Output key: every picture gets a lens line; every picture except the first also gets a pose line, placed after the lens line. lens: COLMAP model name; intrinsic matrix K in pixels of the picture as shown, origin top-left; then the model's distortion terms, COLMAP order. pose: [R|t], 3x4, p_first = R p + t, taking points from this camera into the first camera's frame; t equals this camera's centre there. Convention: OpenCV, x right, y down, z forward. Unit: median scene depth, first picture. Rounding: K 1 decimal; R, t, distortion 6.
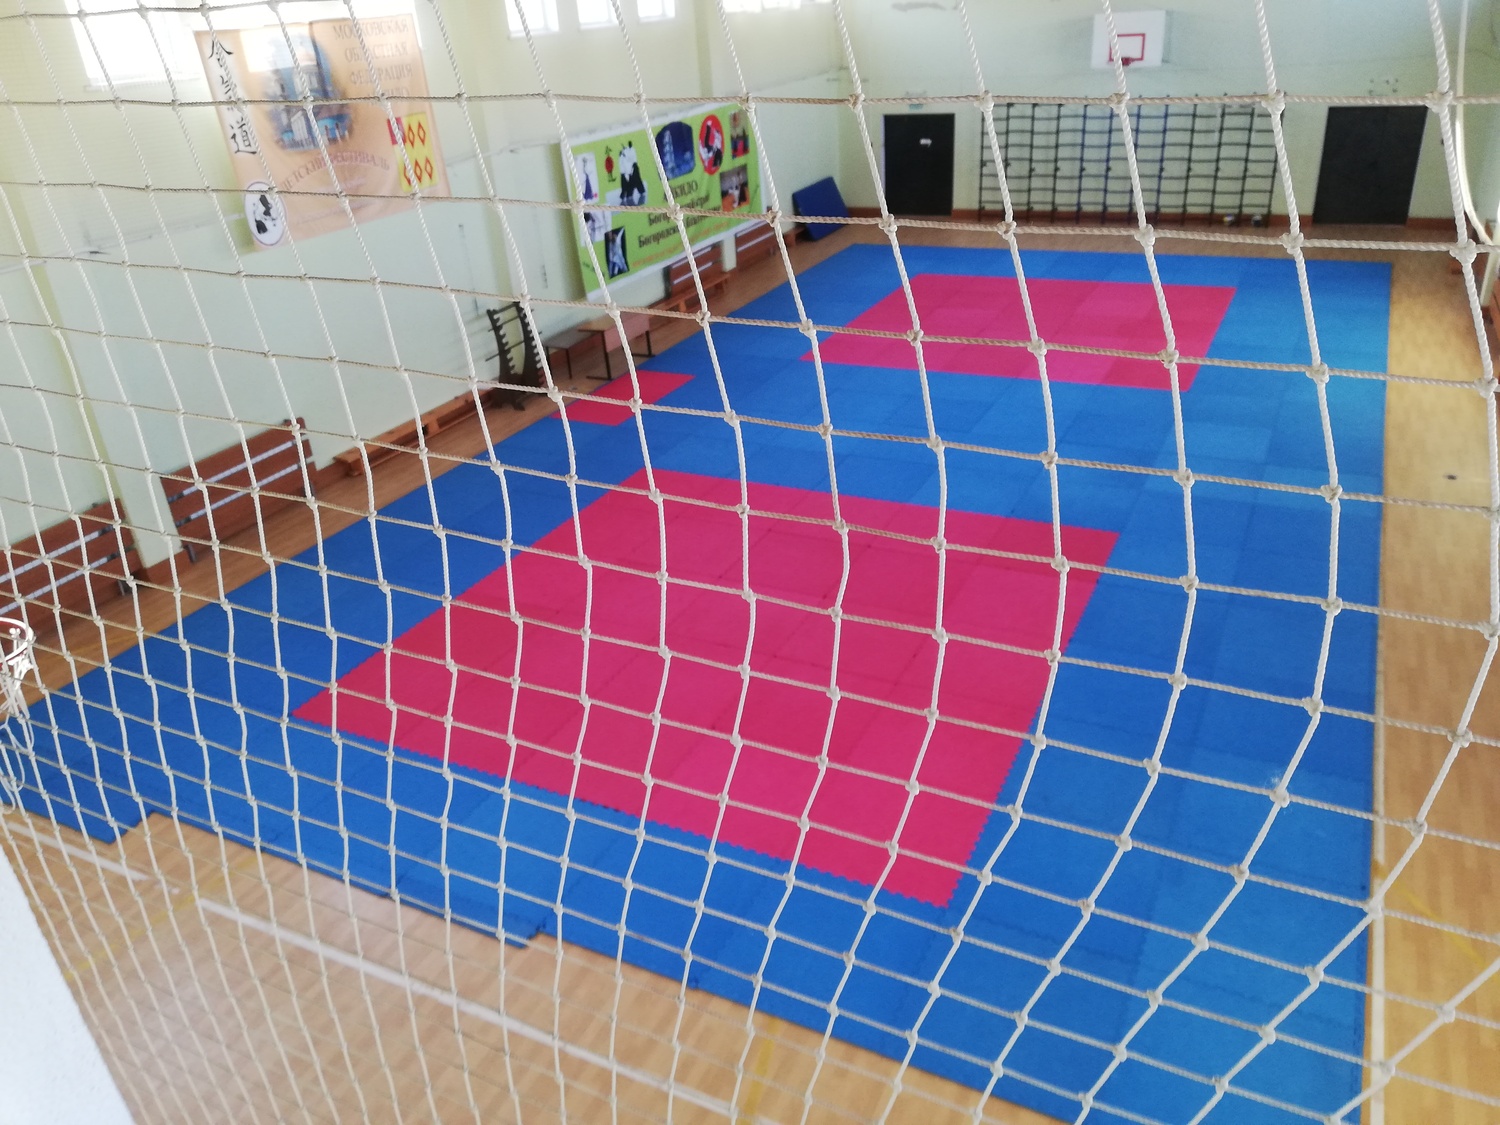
lens RADIAL K [[1100.0, 0, 728.9], [0, 1100.0, 545.7], [0, 0, 1]] dist [0.051813, -0.076781]
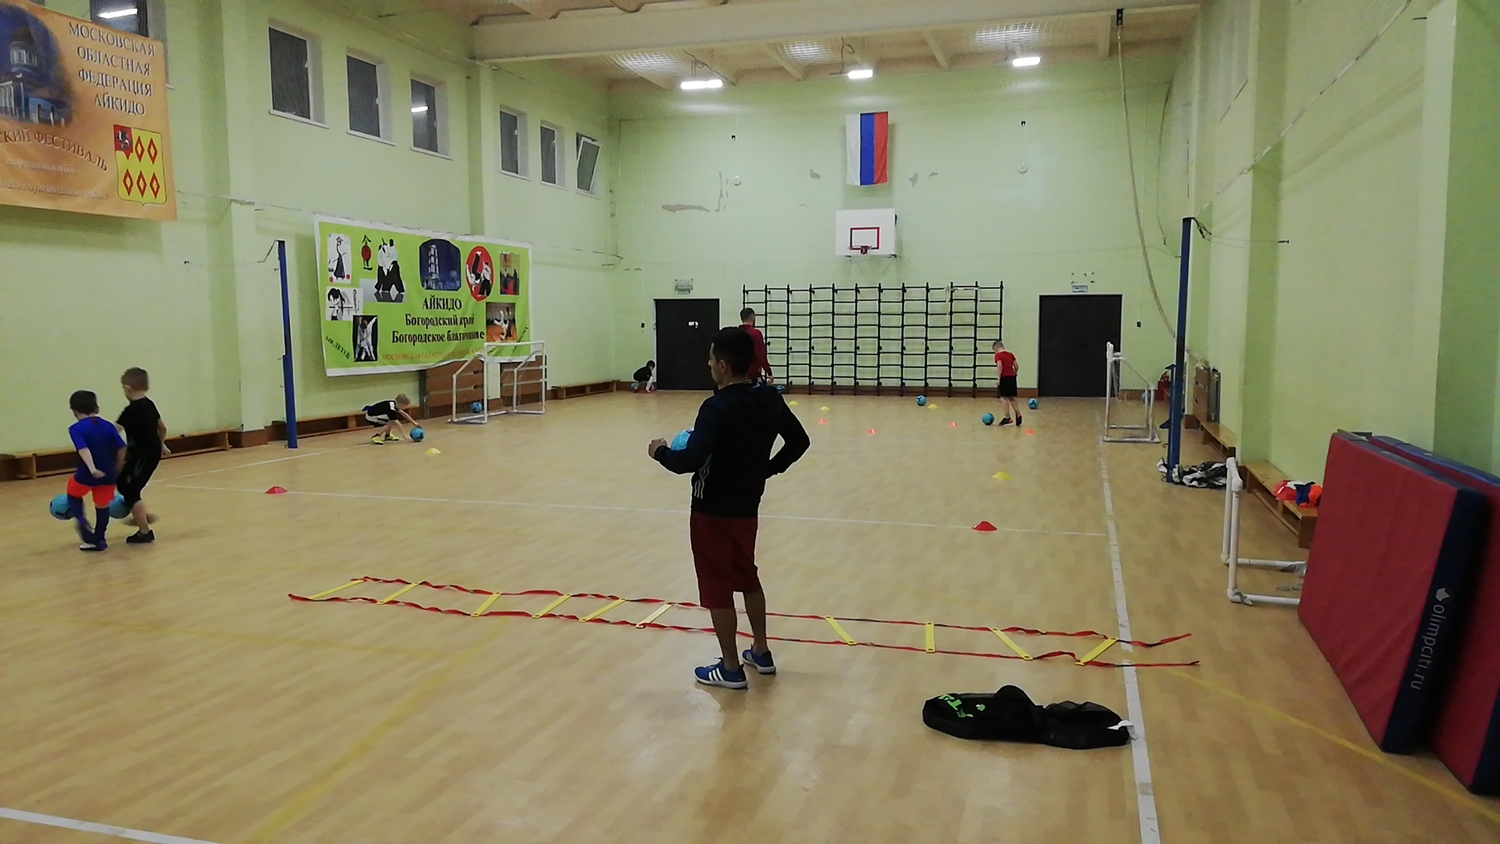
lens RADIAL K [[1080.9, 0, 726.8], [0, 1080.9, 416.8], [0, 0, 1]] dist [0.015040, -0.047079]
pose [[0.984460, 0.055827, 0.166500, 0.053264], [0.009817, 0.929145, -0.369586, 0.143938], [-0.175335, 0.365477, 0.914157, 0.094392]]
